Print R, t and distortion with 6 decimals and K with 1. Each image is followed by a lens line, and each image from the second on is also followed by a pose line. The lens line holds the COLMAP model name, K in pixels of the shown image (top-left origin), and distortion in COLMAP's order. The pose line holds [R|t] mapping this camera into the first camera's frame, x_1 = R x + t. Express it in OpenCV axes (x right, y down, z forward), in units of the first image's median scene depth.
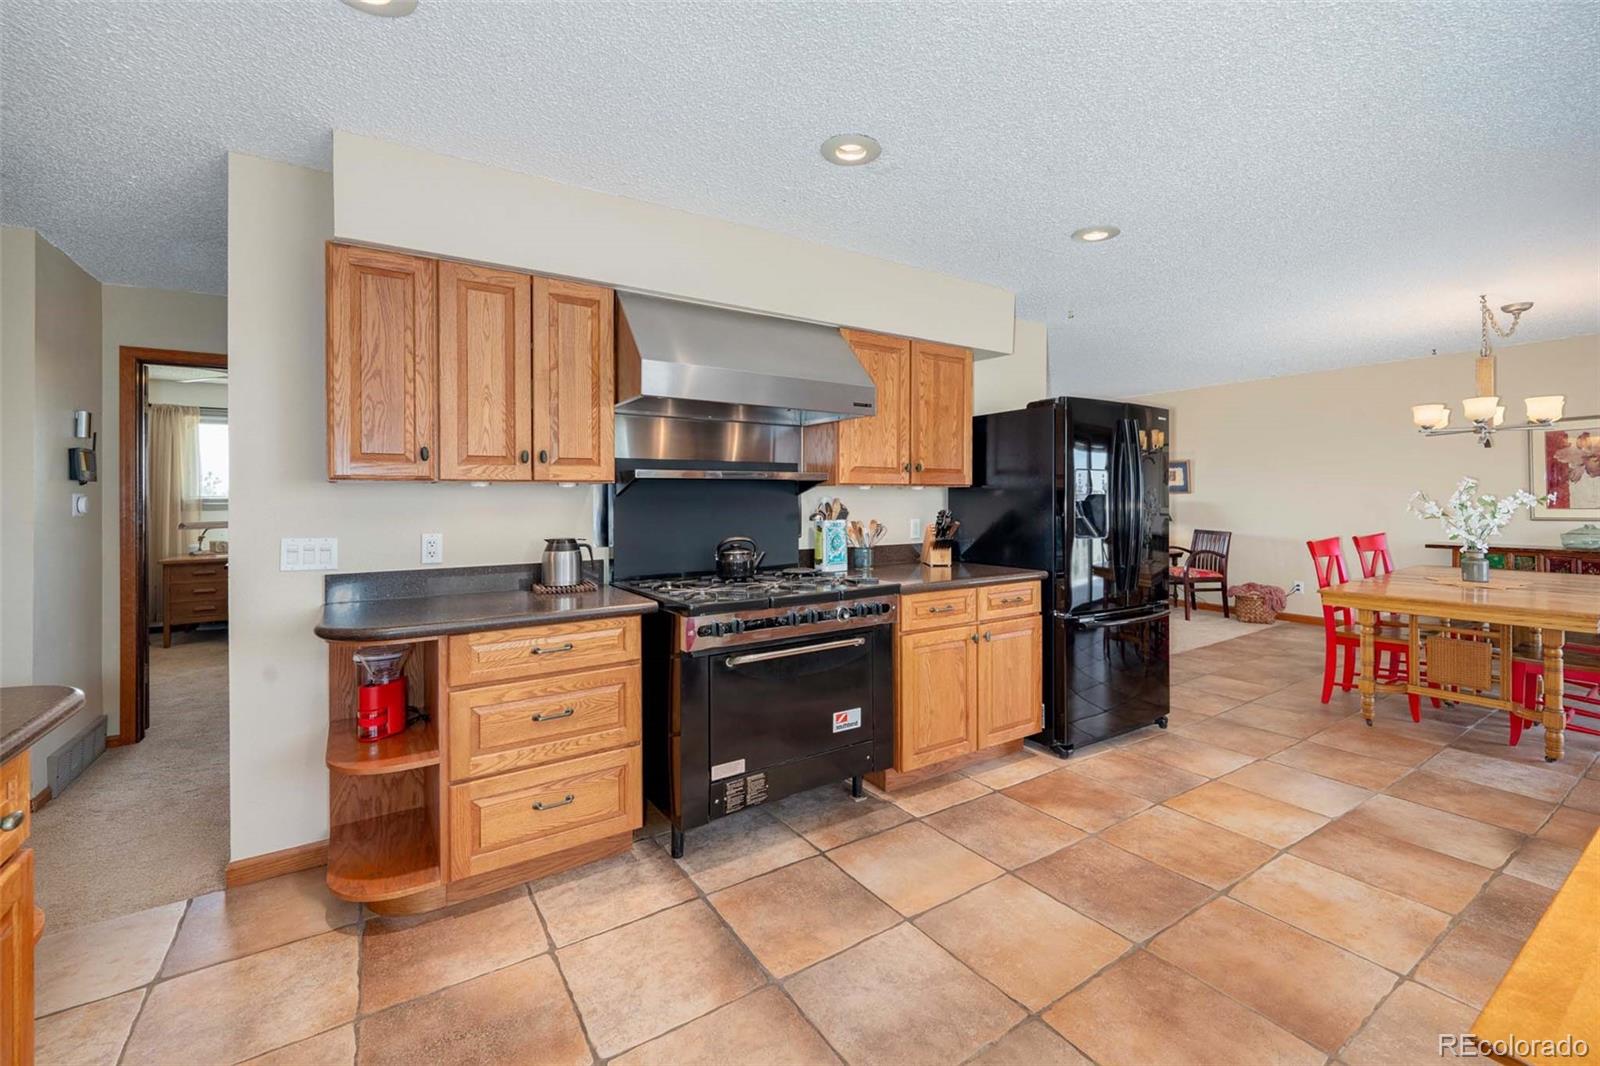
lens RADIAL K [[670.6, 0, 812.1], [0, 670.6, 499.5], [0, 0, 1]] dist [-0.000717, -0.000219]
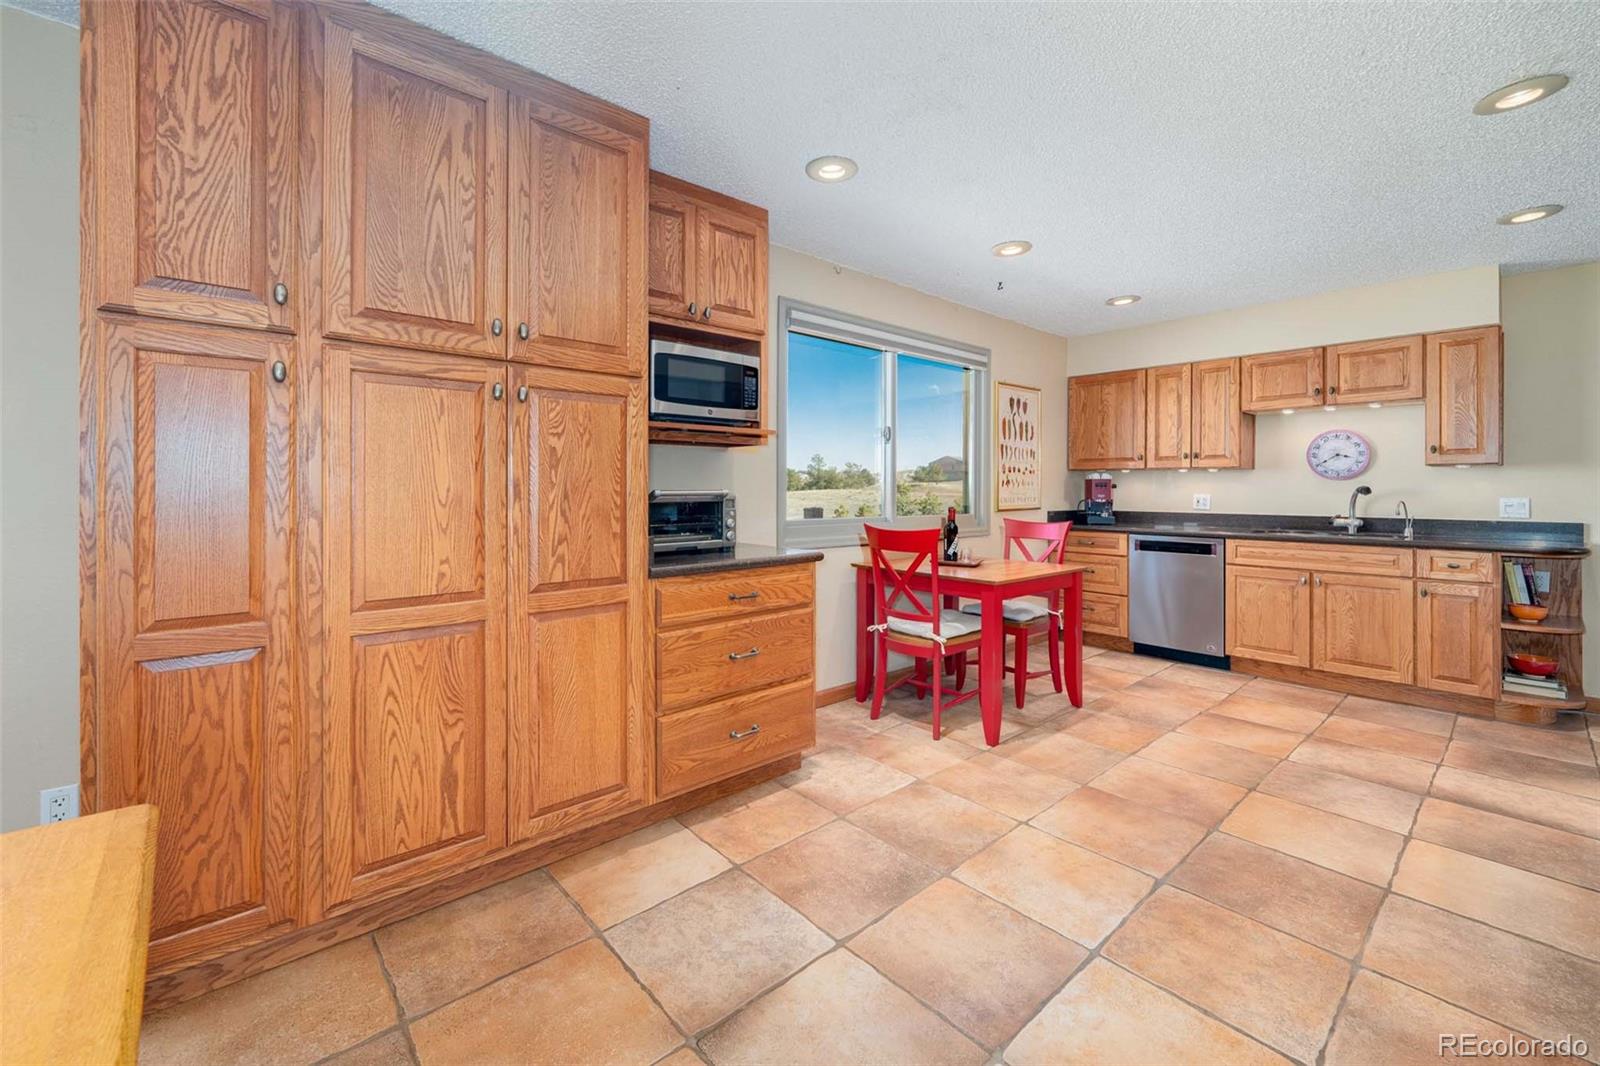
lens RADIAL K [[664.2, 0, 801.3], [0, 664.2, 486.6], [0, 0, 1]] dist [-0.001357, -0.000170]
pose [[-0.989852, 0.003112, -0.142065, 1.035602], [0.003024, 0.999995, 0.000834, 0.023391], [0.142067, 0.000396, -0.989857, 1.541952]]
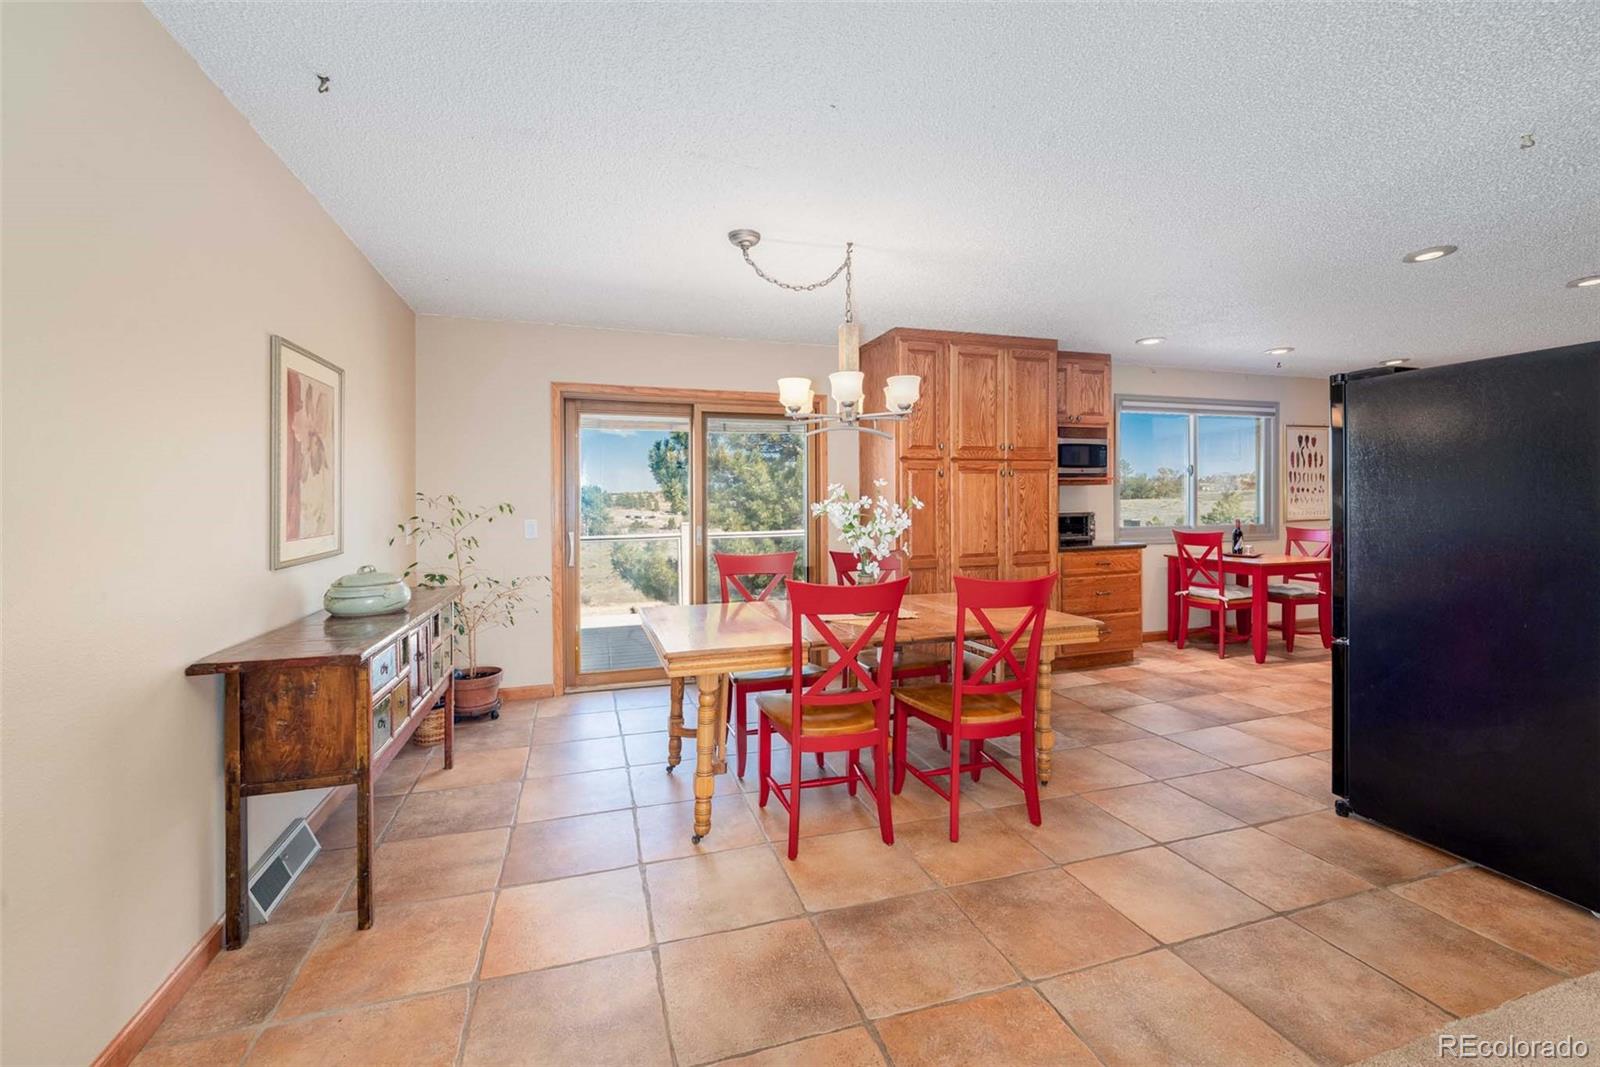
lens RADIAL K [[681.3, 0, 811.8], [0, 681.3, 512.1], [0, 0, 1]] dist [-0.000989, -0.000081]
pose [[-0.965997, 0.012328, 0.258259, 1.283910], [0.017416, 0.999696, 0.017425, -0.015878], [-0.257966, 0.021330, -0.965918, 2.689905]]
